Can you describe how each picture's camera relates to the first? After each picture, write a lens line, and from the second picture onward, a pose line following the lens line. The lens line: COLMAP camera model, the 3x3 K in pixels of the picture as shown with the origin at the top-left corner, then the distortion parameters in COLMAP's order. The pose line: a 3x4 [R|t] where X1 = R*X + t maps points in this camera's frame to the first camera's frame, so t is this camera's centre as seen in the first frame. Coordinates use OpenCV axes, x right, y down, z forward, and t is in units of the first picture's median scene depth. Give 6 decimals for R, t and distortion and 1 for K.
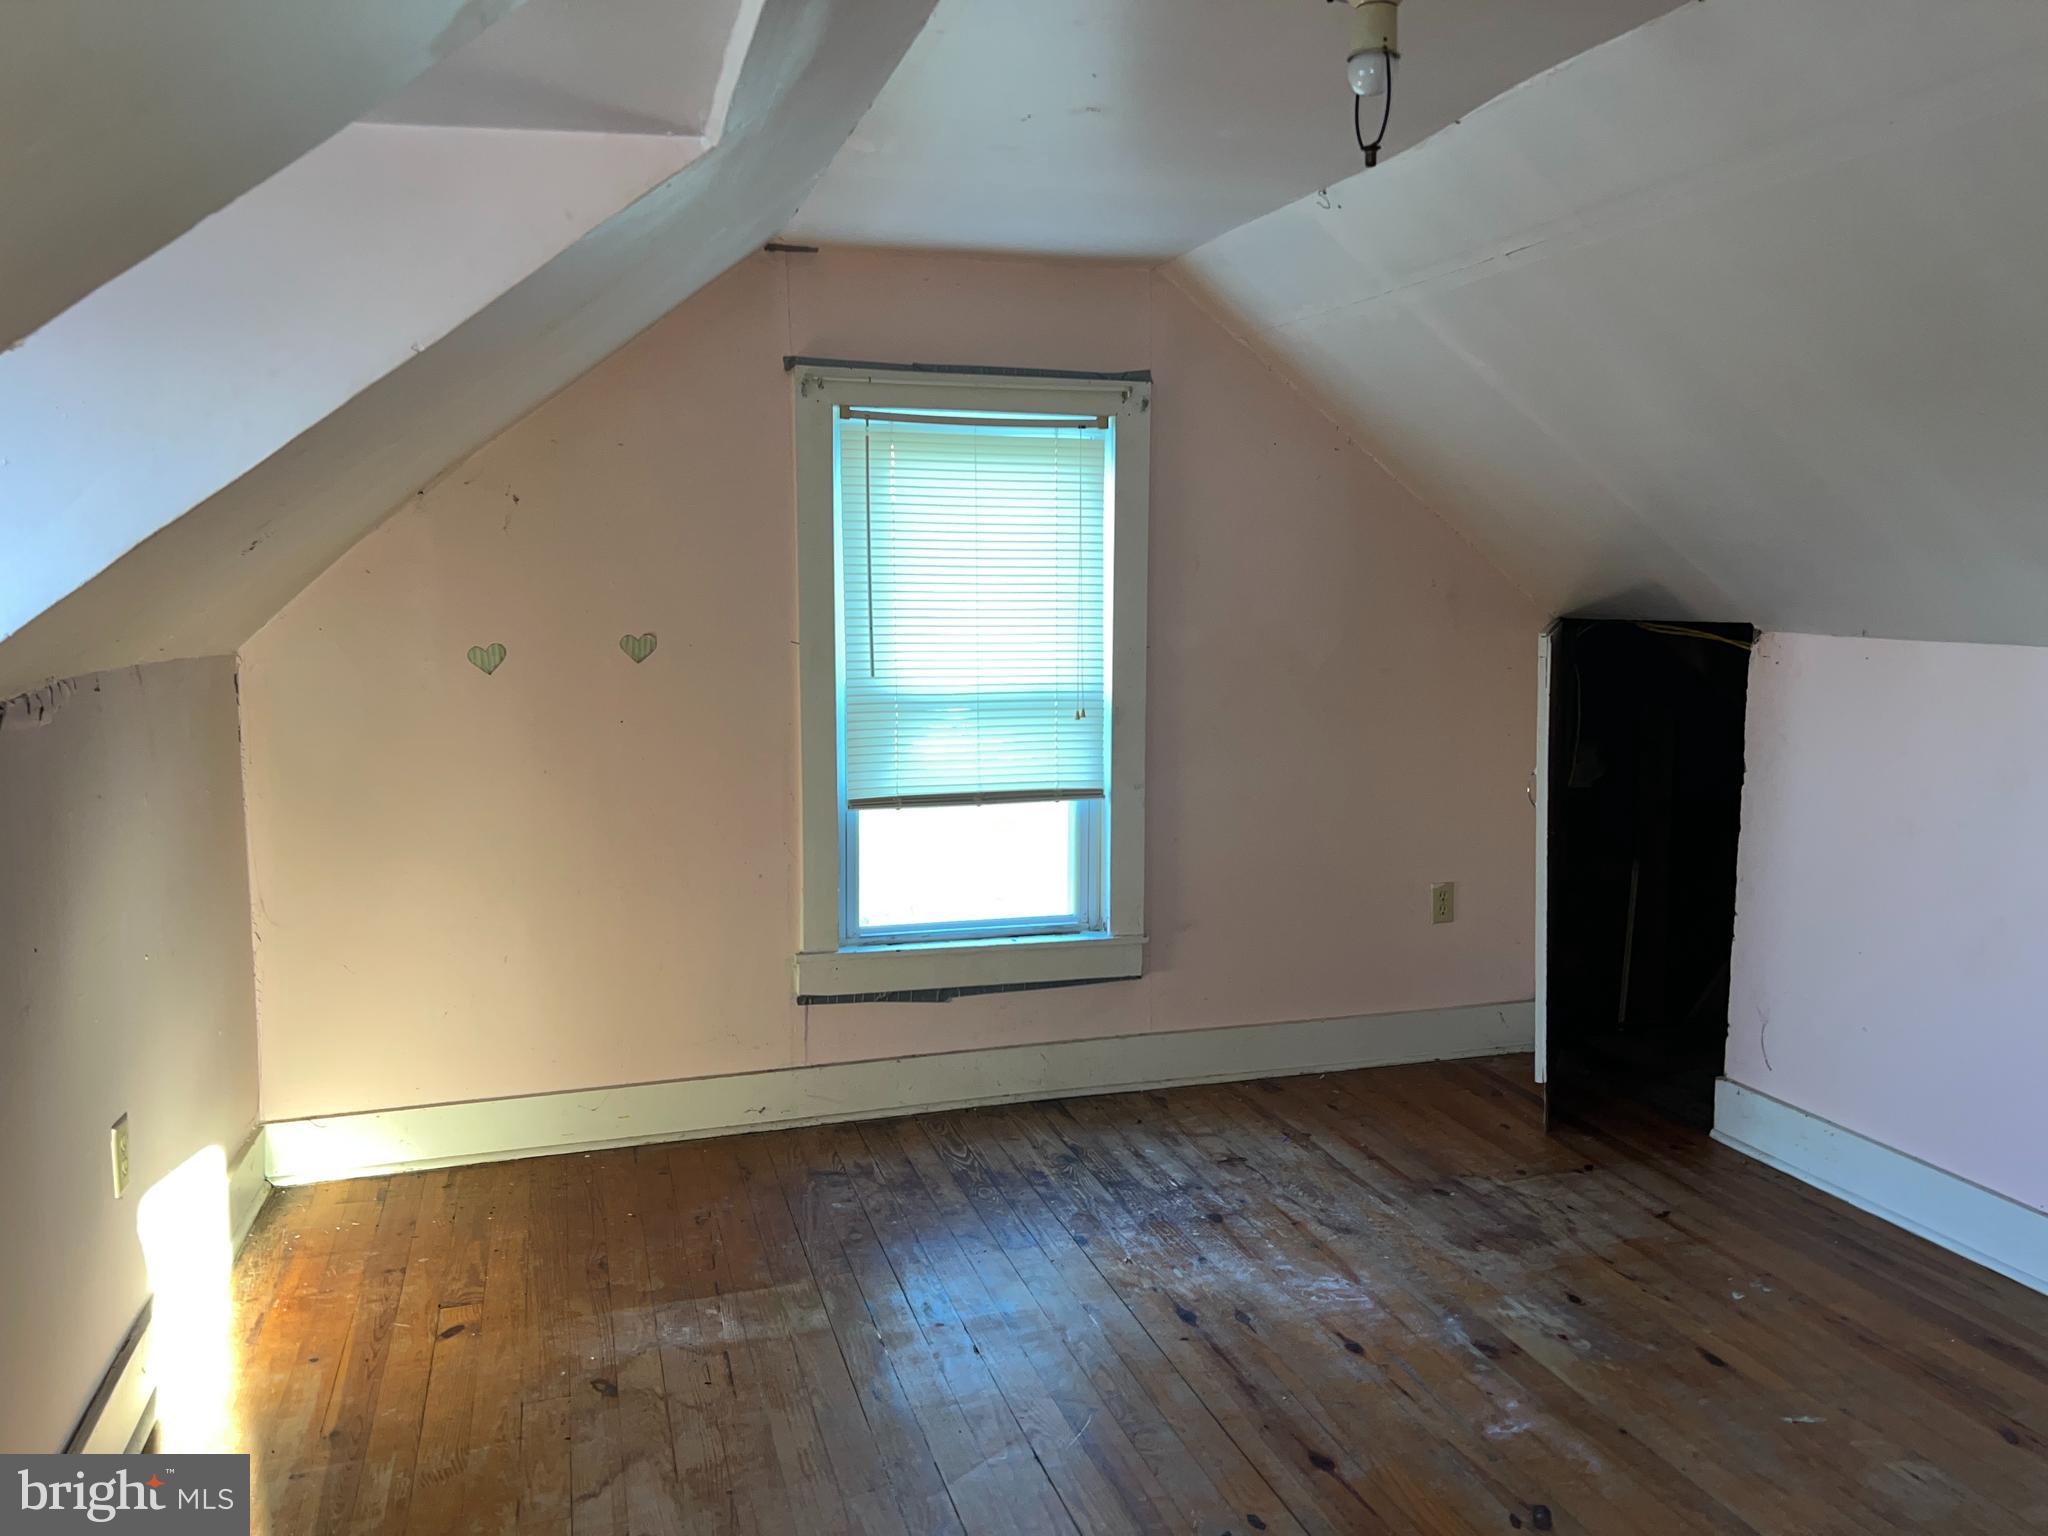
lens RADIAL K [[1544.2, 0, 1042.4], [0, 1544.2, 759.0], [0, 0, 1]] dist [0.049101, -0.050173]
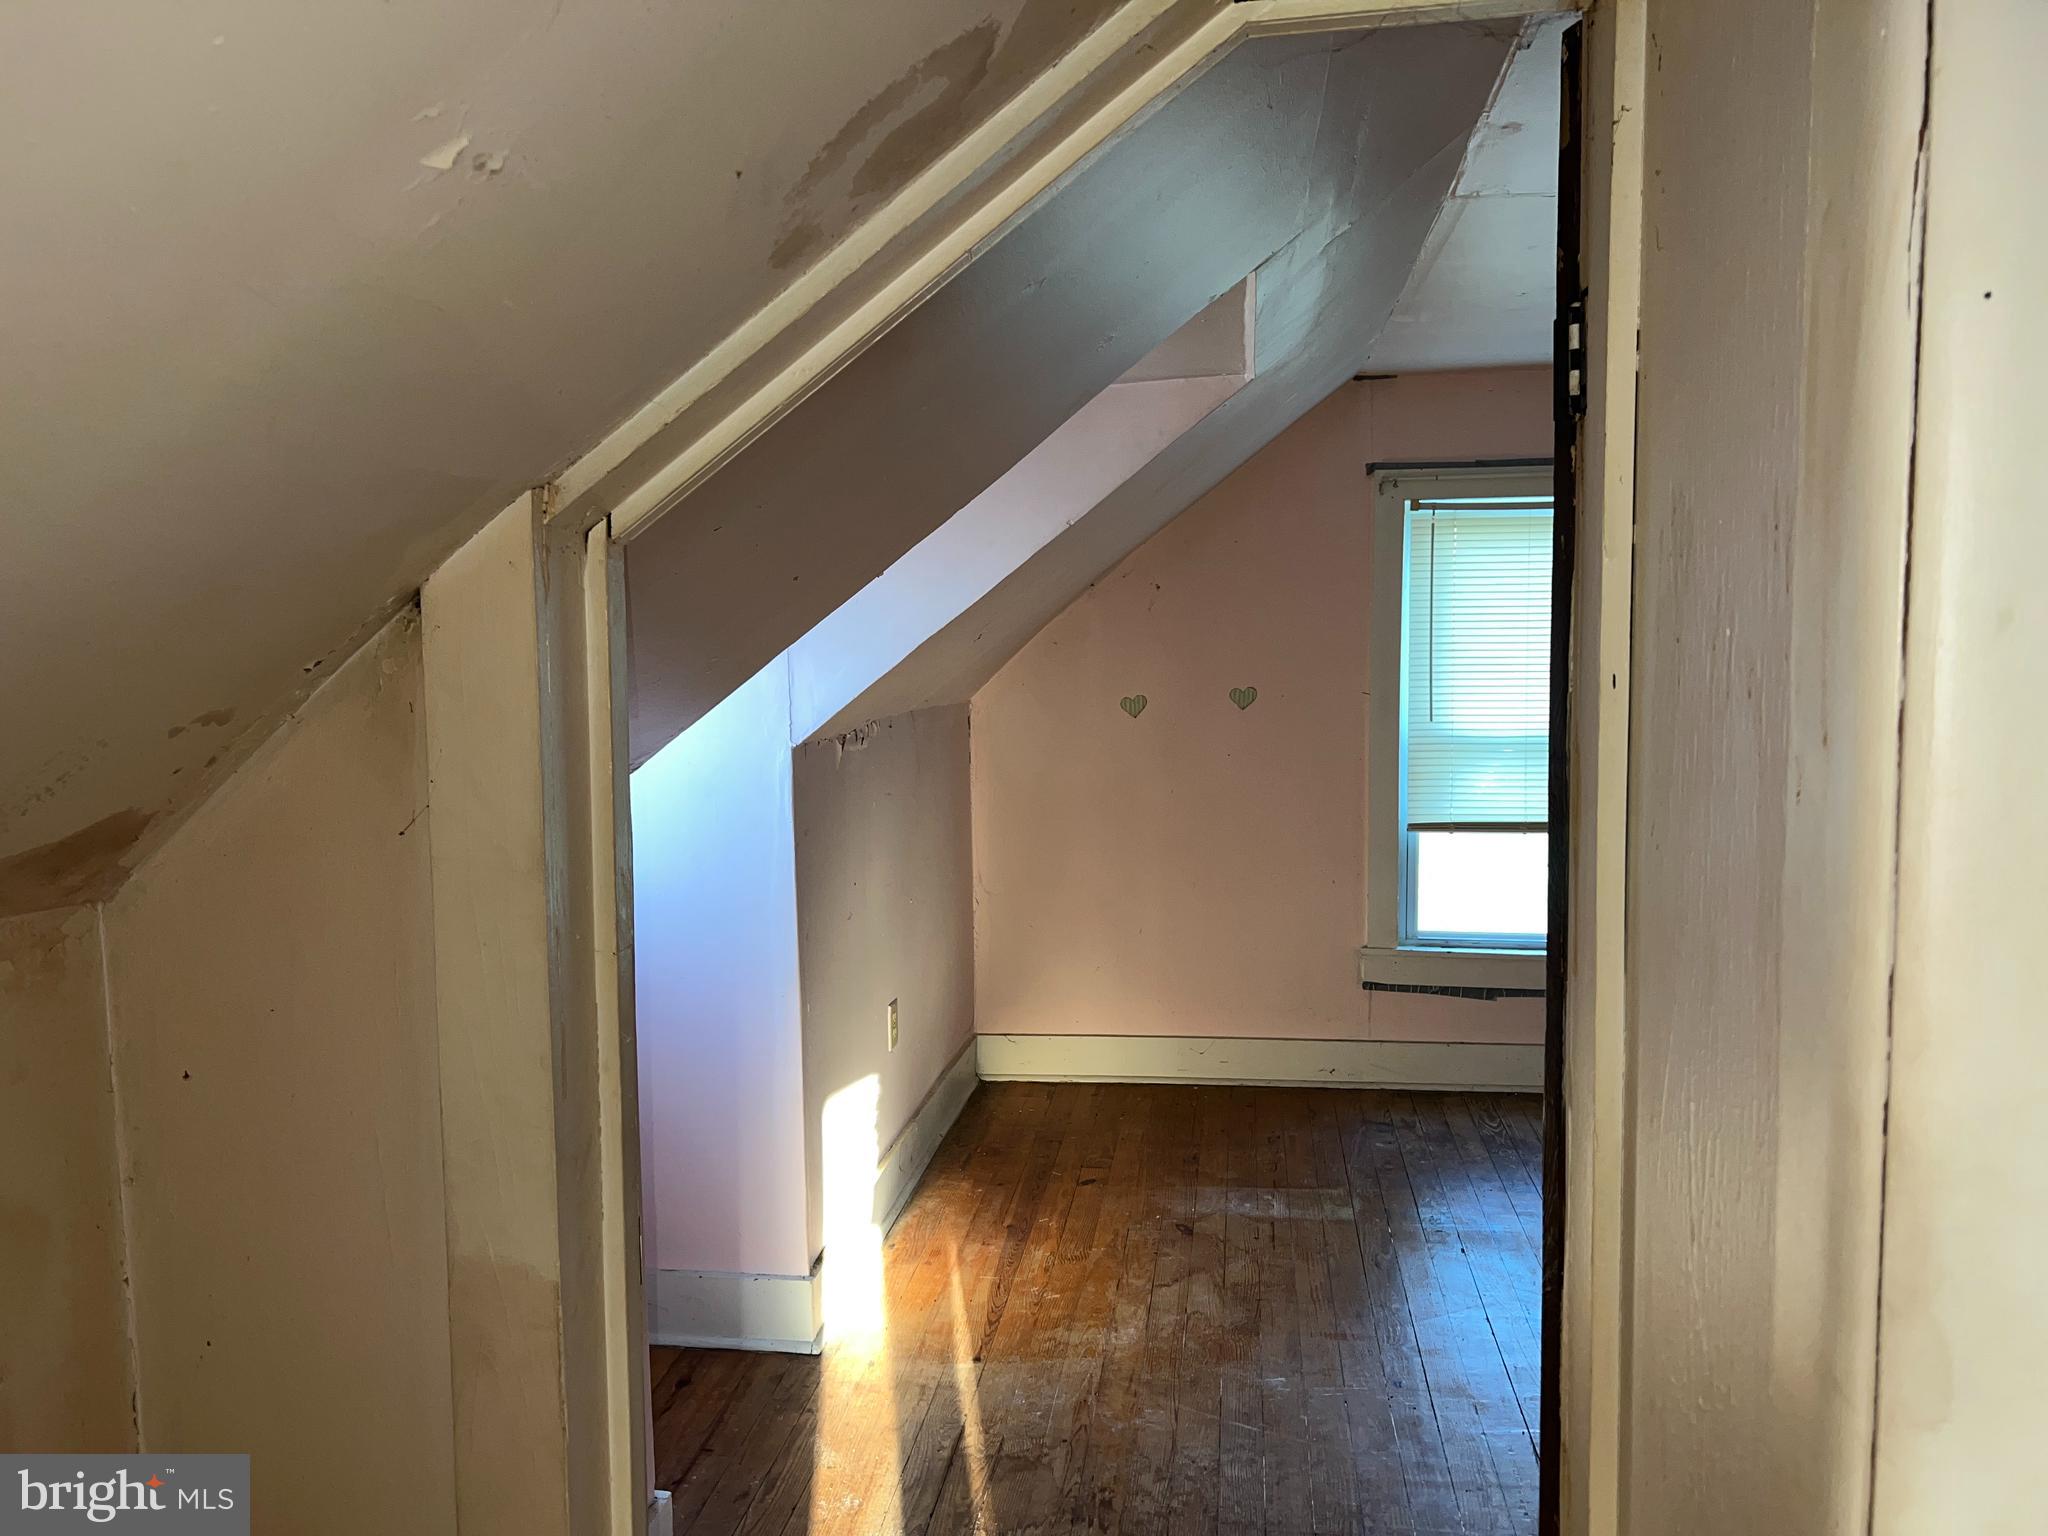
lens RADIAL K [[1544.2, 0, 1023.4], [0, 1544.2, 773.3], [0, 0, 1]] dist [0.049101, -0.050173]
pose [[0.902596, 0.024974, -0.429763, 0.134093], [-0.032004, 0.999446, -0.009136, 0.008829], [0.429297, 0.022000, 0.902895, -0.249565]]
